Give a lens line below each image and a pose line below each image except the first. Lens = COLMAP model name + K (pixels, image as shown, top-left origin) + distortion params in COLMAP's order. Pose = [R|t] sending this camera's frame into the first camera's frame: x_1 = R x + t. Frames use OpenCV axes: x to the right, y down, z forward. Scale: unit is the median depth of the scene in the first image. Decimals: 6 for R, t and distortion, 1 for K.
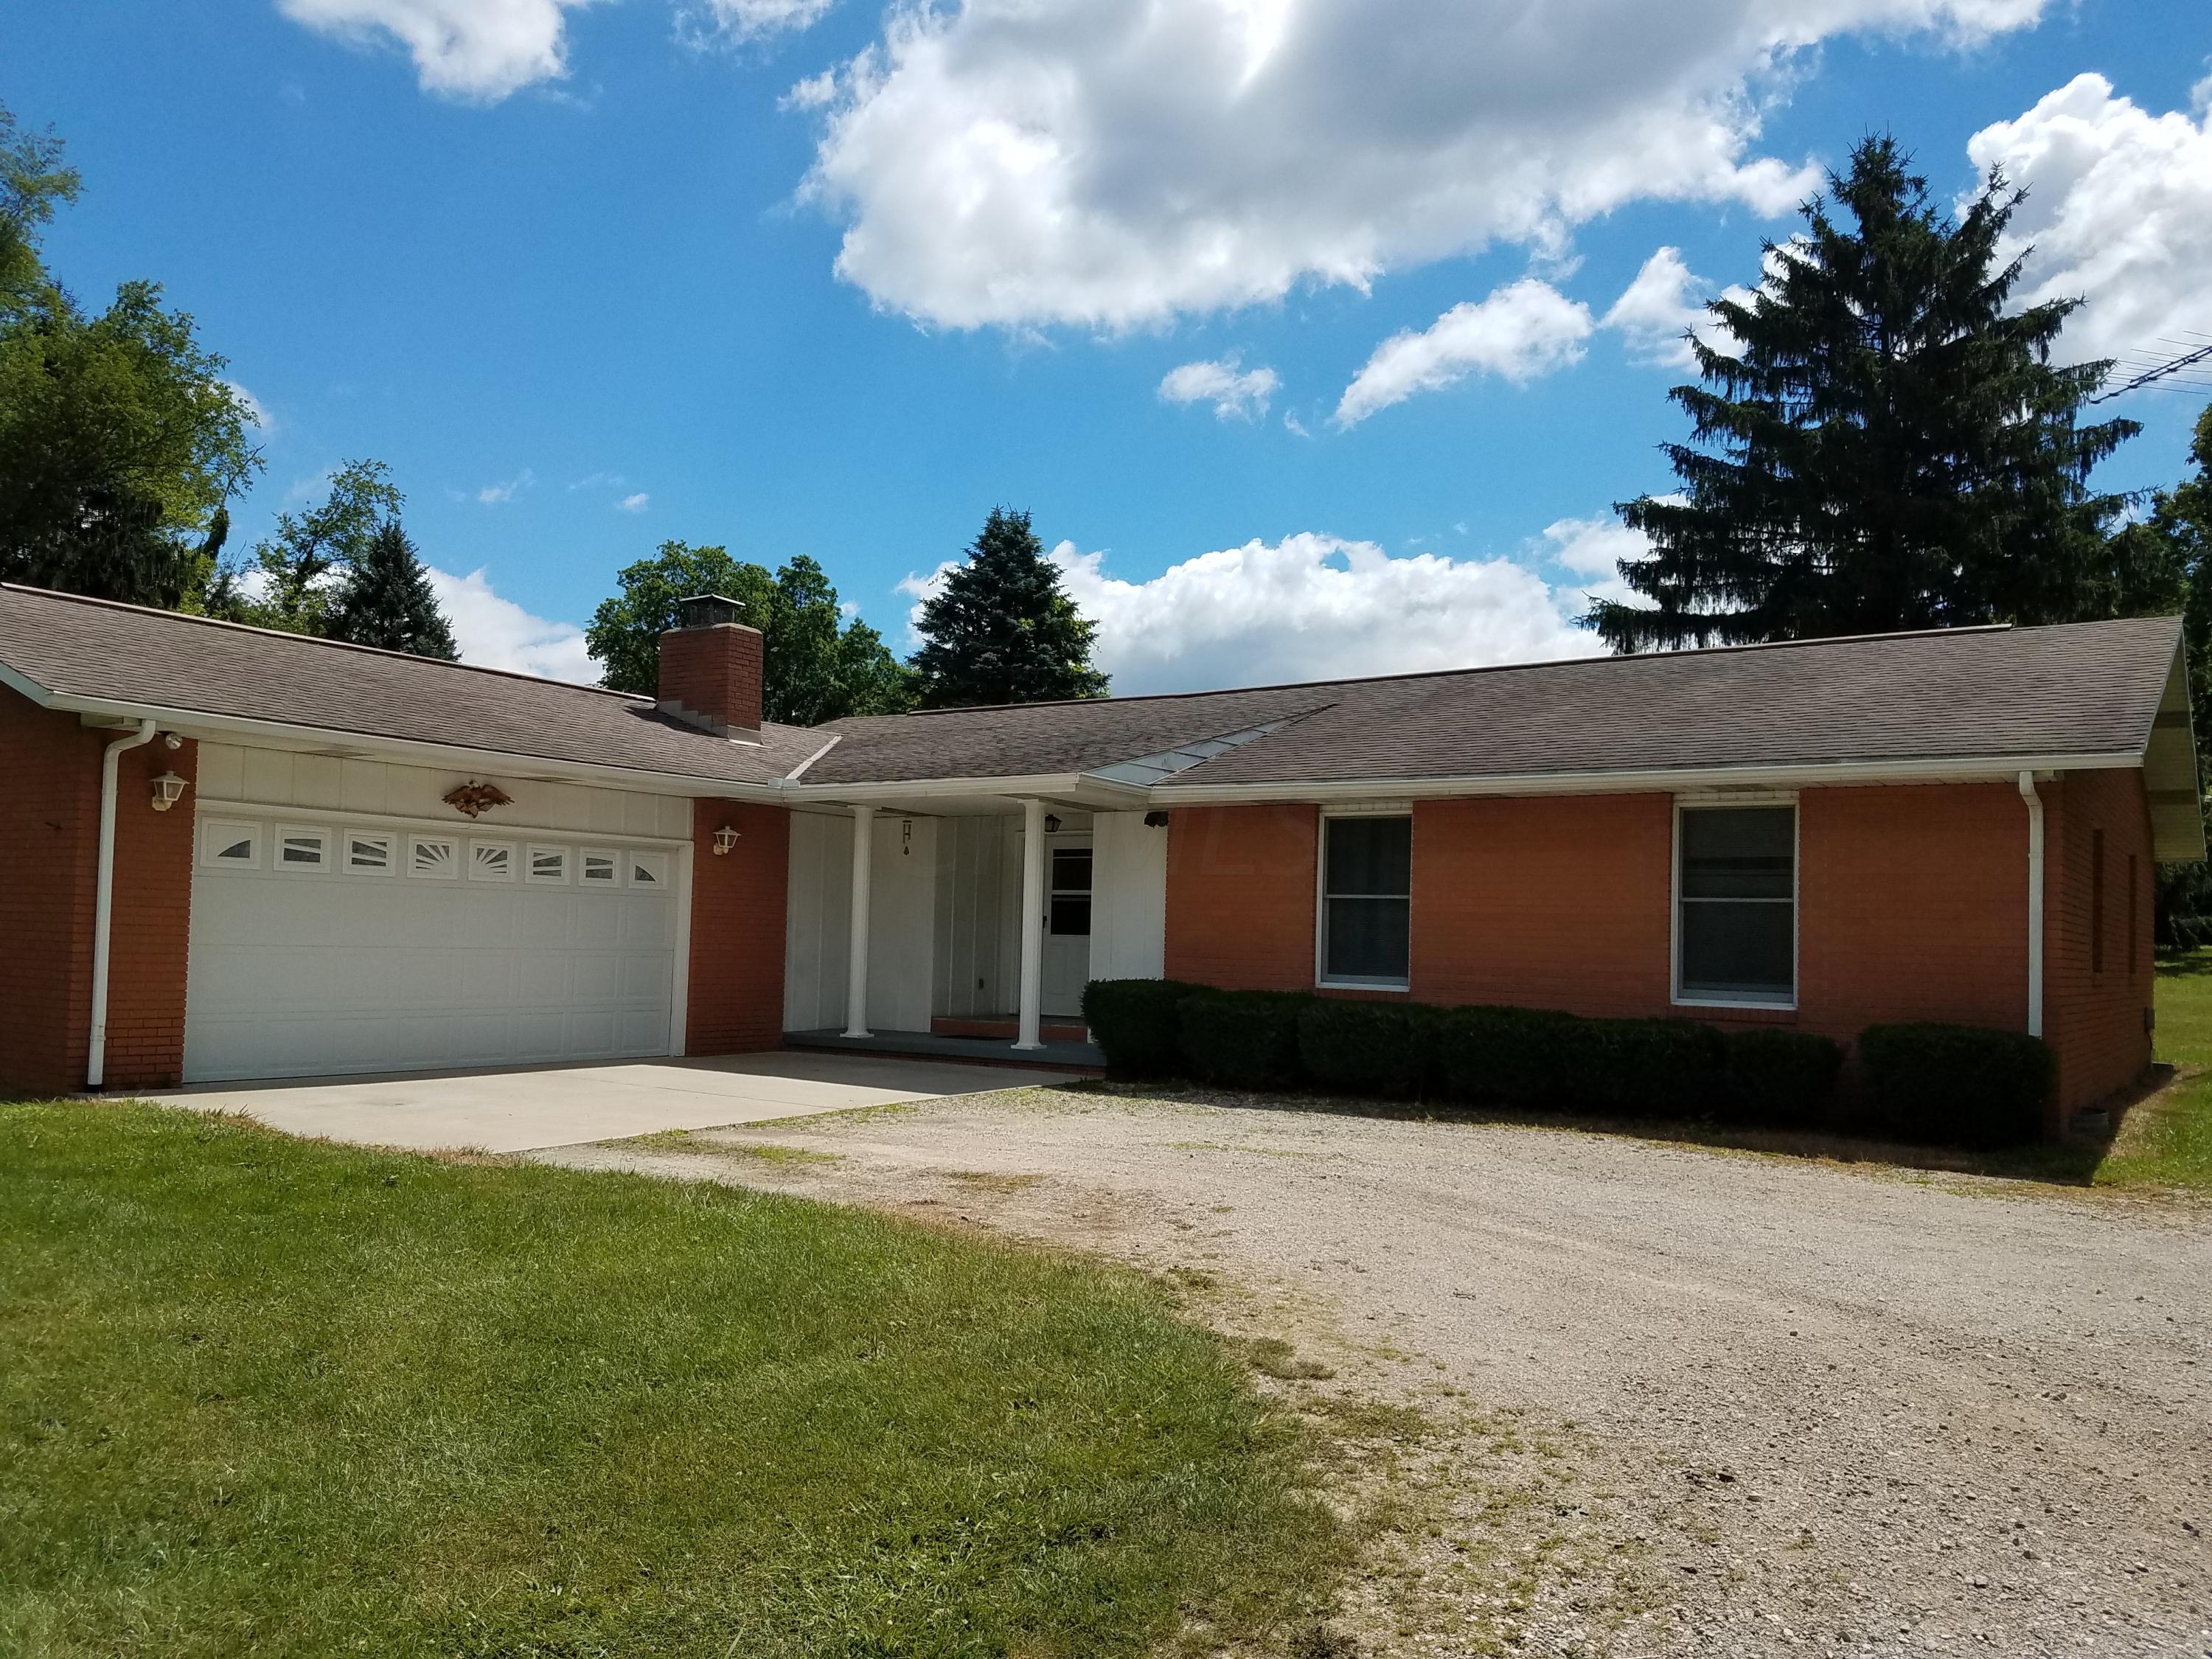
lens RADIAL K [[1716.3, 0, 1106.0], [0, 1716.3, 829.5], [0, 0, 1]] dist [-0.034740, 0.003029]
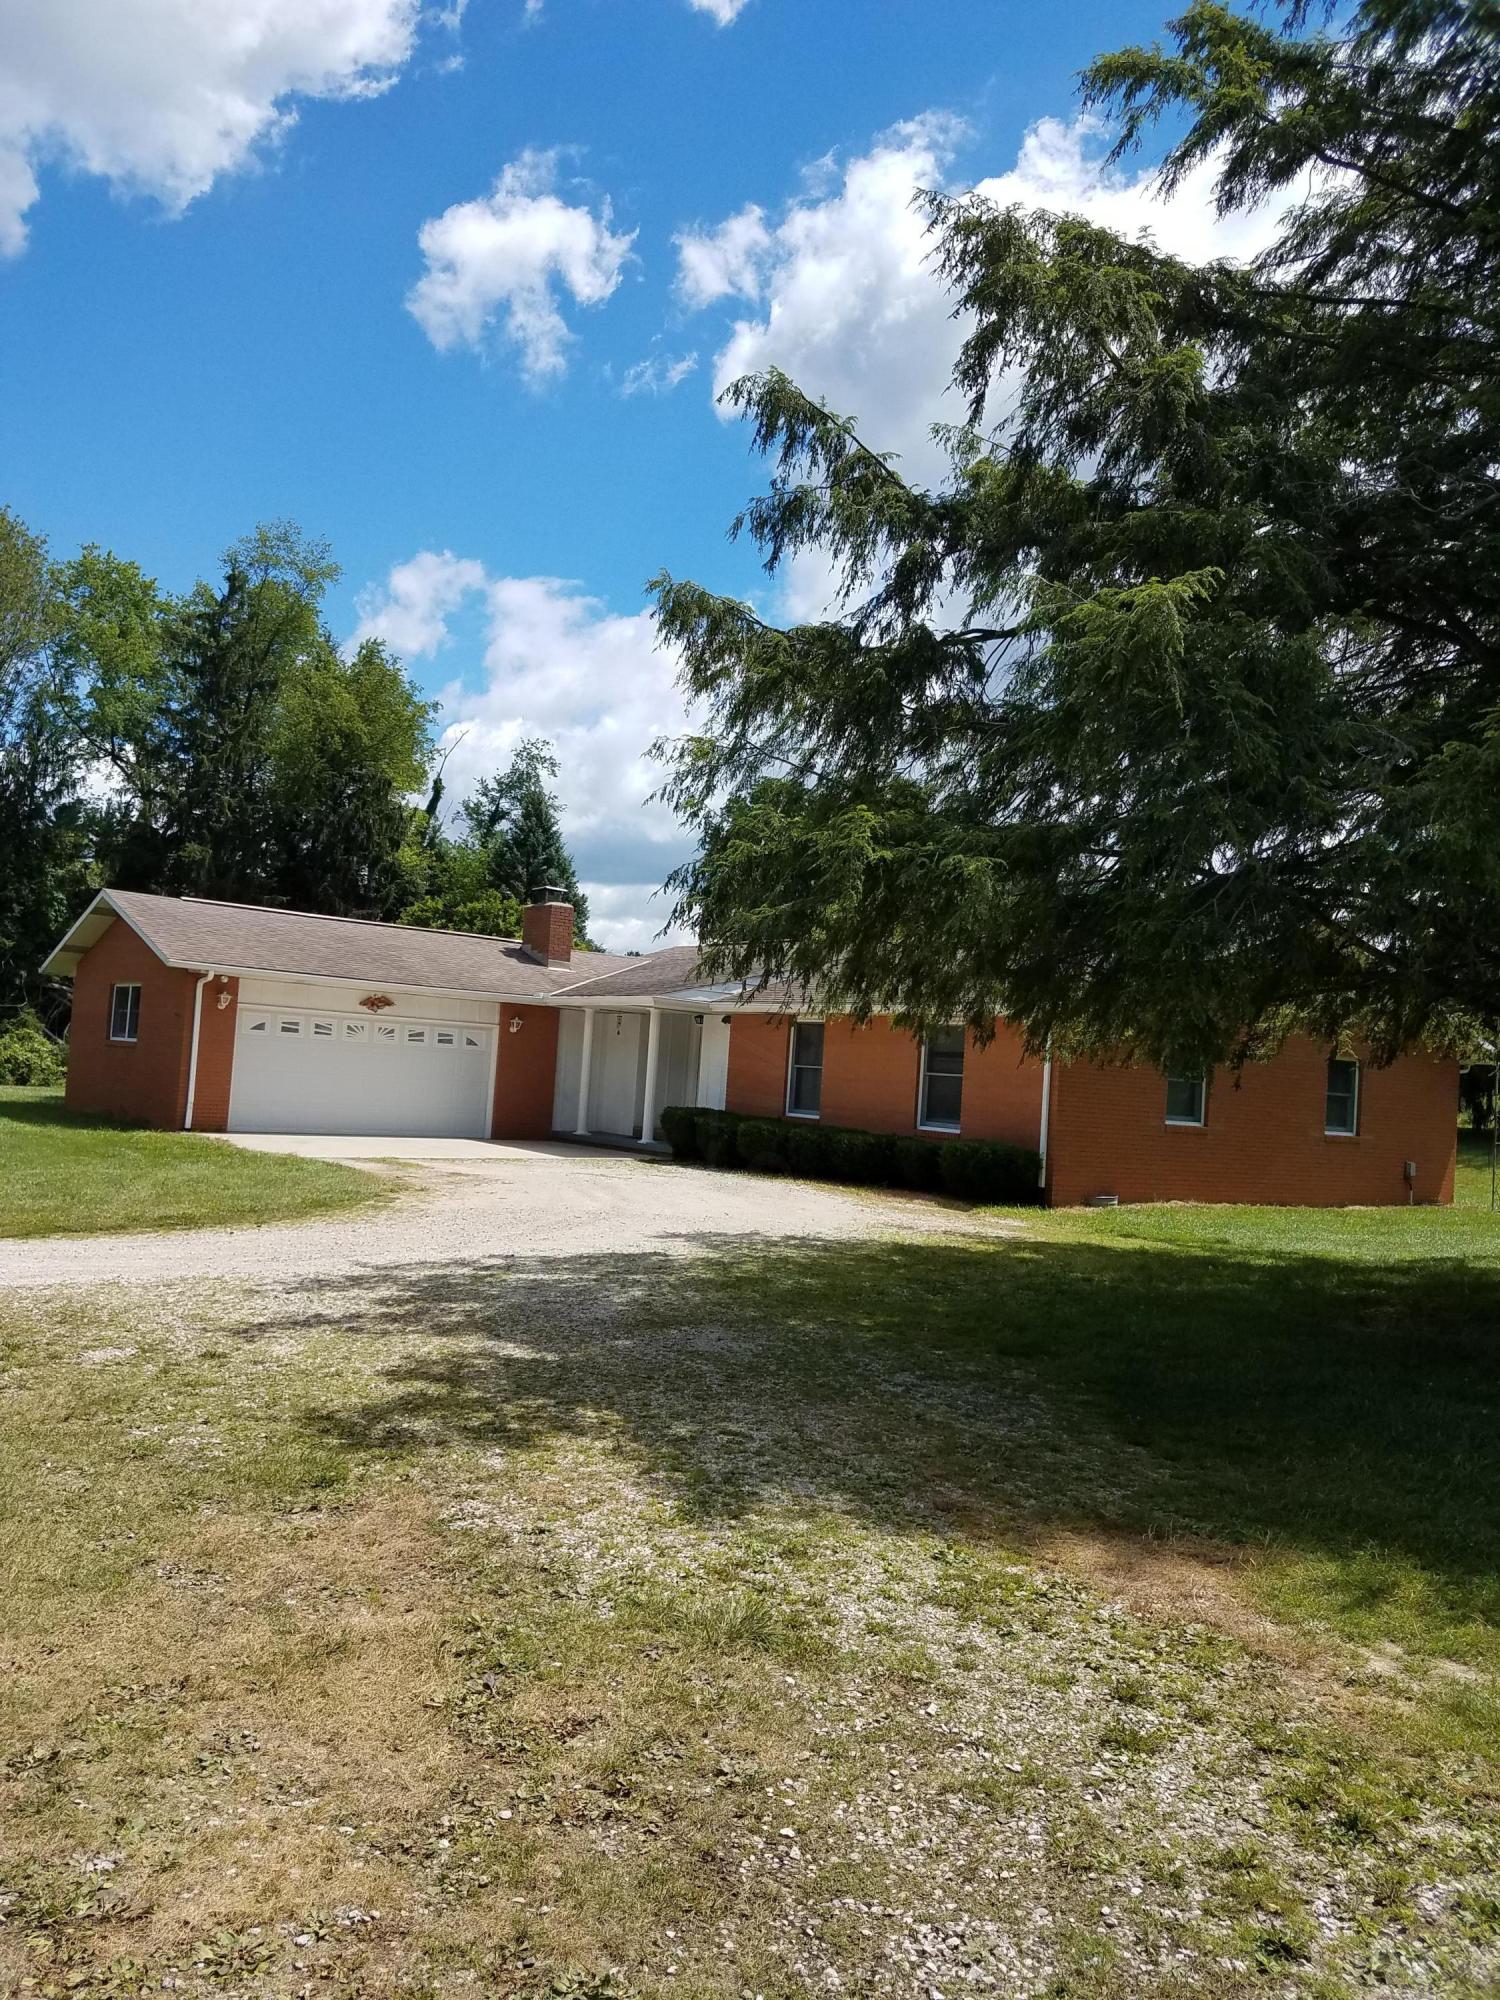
lens RADIAL K [[1494.3, 0, 750.0], [0, 1494.3, 1000.0], [0, 0, 1]] dist [-0.000429, 0.000358]
pose [[0.949368, 0.019810, -0.313541, 0.561749], [-0.020345, 0.999792, 0.001564, -0.030821], [0.313507, 0.004894, 0.949573, -0.511281]]
